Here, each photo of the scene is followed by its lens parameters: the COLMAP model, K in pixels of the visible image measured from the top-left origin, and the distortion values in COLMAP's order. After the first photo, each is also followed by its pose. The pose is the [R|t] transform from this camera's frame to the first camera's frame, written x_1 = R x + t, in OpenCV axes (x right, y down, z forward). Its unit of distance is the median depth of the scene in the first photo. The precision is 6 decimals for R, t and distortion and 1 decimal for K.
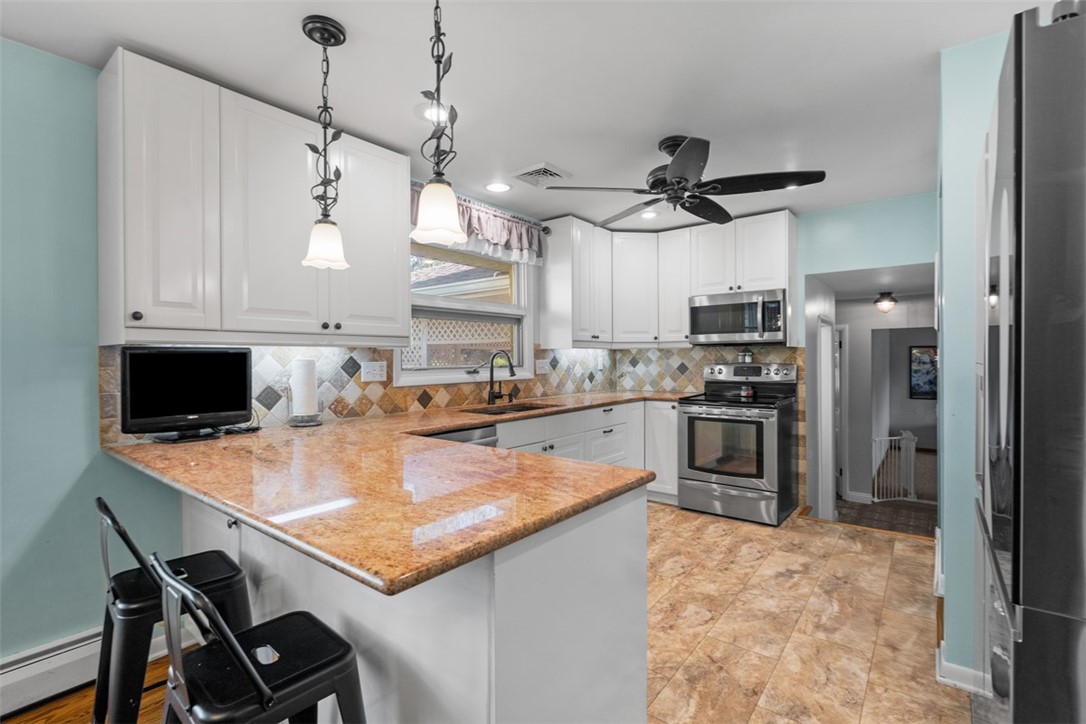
lens RADIAL K [[498.7, 0, 549.3], [0, 498.7, 363.0], [0, 0, 1]] dist [-0.001718, 0.001618]
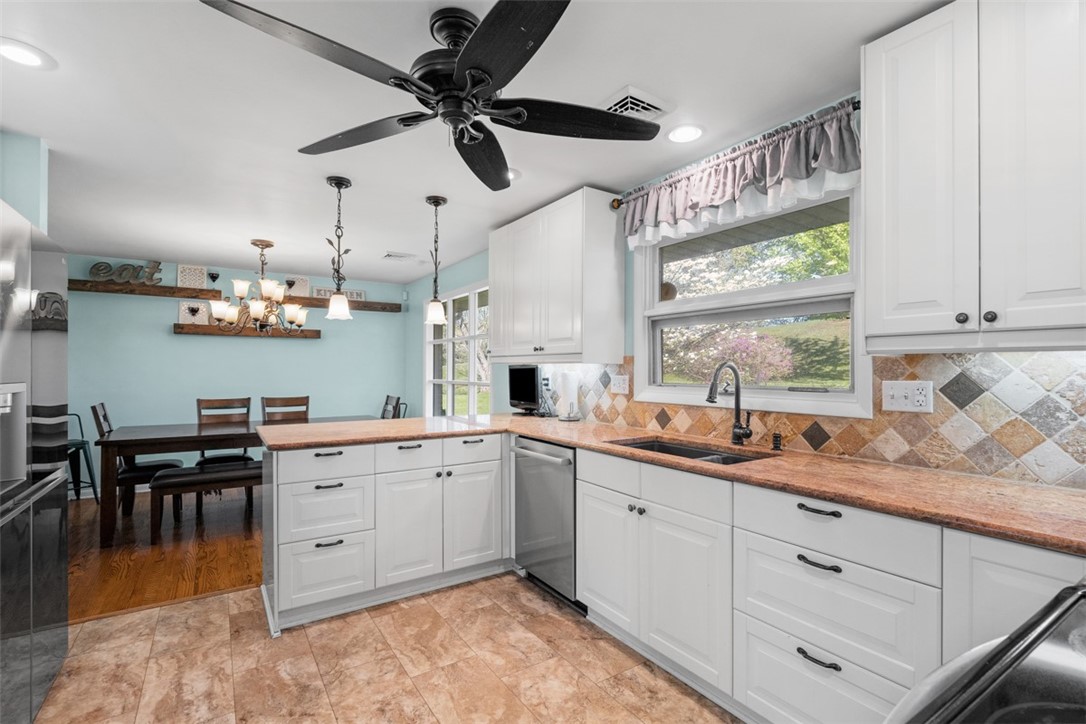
lens RADIAL K [[498.7, 0, 548.2], [0, 498.7, 363.4], [0, 0, 1]] dist [-0.001718, 0.001618]
pose [[-0.316360, 0.001237, -0.948638, 0.681335], [-0.002573, 0.999994, 0.002162, -0.029214], [0.948636, 0.003125, -0.316355, 1.107916]]
